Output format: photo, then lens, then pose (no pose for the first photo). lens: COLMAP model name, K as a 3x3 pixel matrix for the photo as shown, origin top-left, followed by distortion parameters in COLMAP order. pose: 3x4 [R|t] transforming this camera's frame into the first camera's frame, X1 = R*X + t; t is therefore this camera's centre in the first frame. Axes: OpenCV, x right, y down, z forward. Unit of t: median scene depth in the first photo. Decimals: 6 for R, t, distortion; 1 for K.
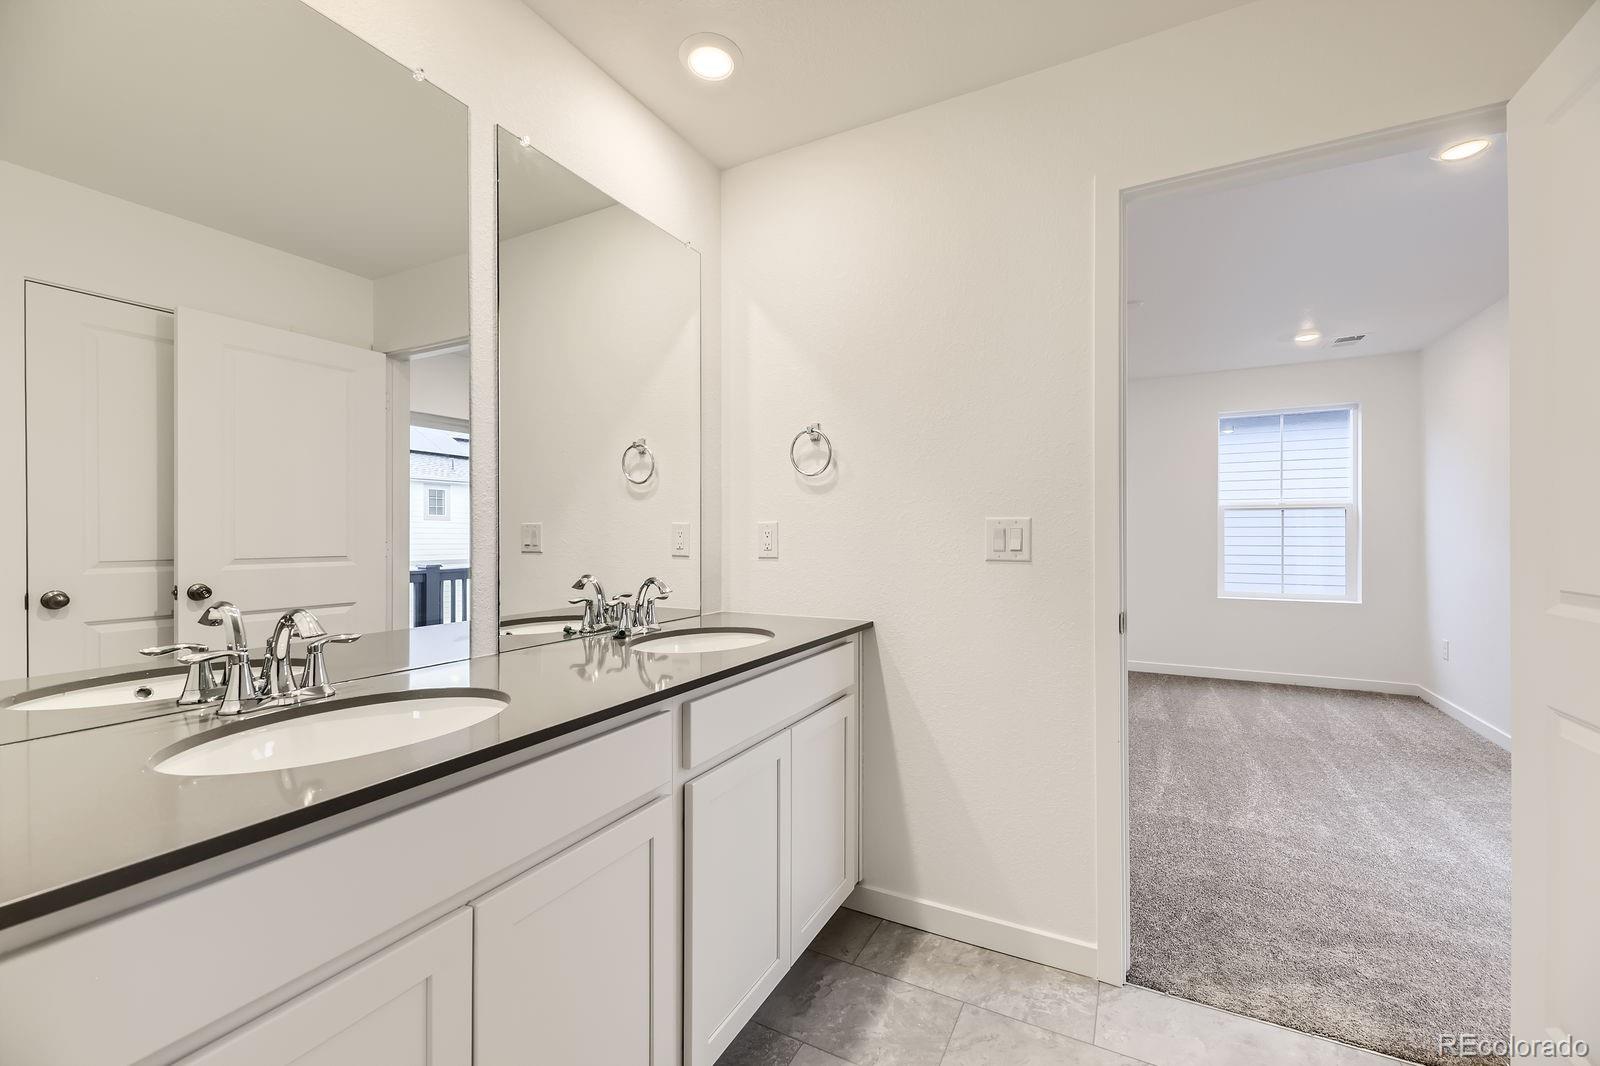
lens RADIAL K [[653.7, 0, 796.3], [0, 653.7, 539.4], [0, 0, 1]] dist [0.003730, -0.000014]
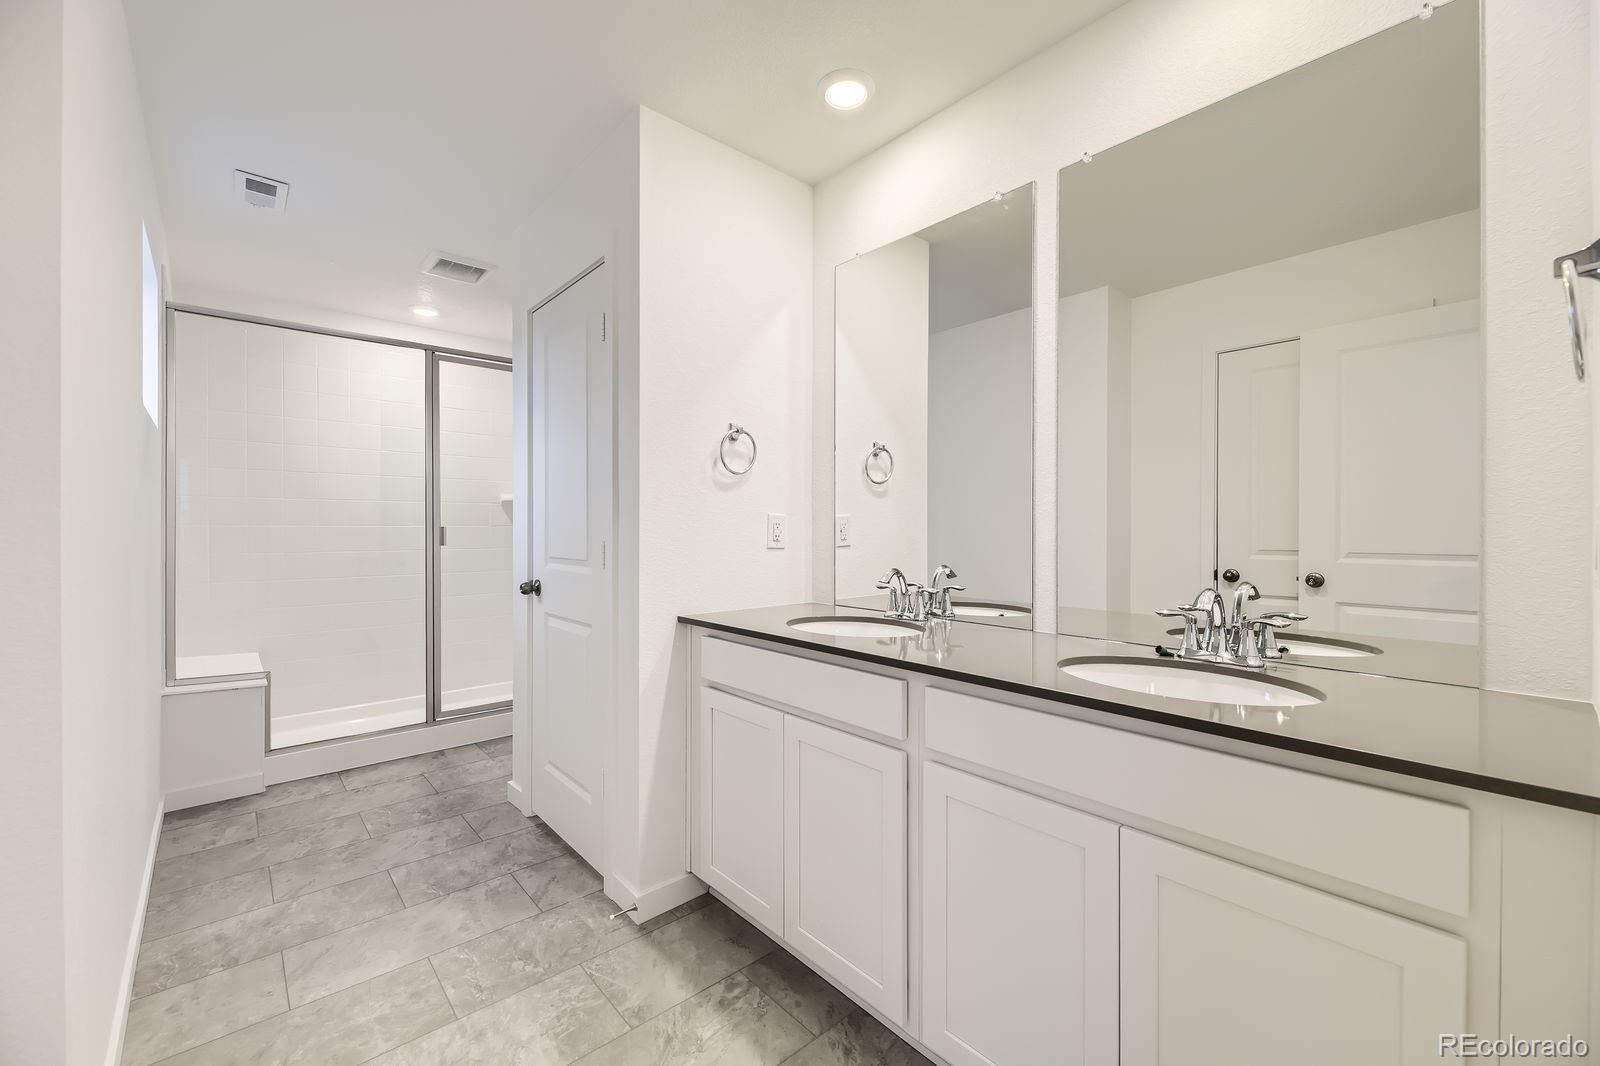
lens RADIAL K [[653.7, 0, 796.6], [0, 653.7, 524.6], [0, 0, 1]] dist [0.003730, -0.000014]
pose [[-0.345002, -0.001615, -0.938601, 0.492850], [-0.009333, 0.999955, 0.001710, -0.009176], [0.938556, 0.009350, -0.345001, 0.623827]]
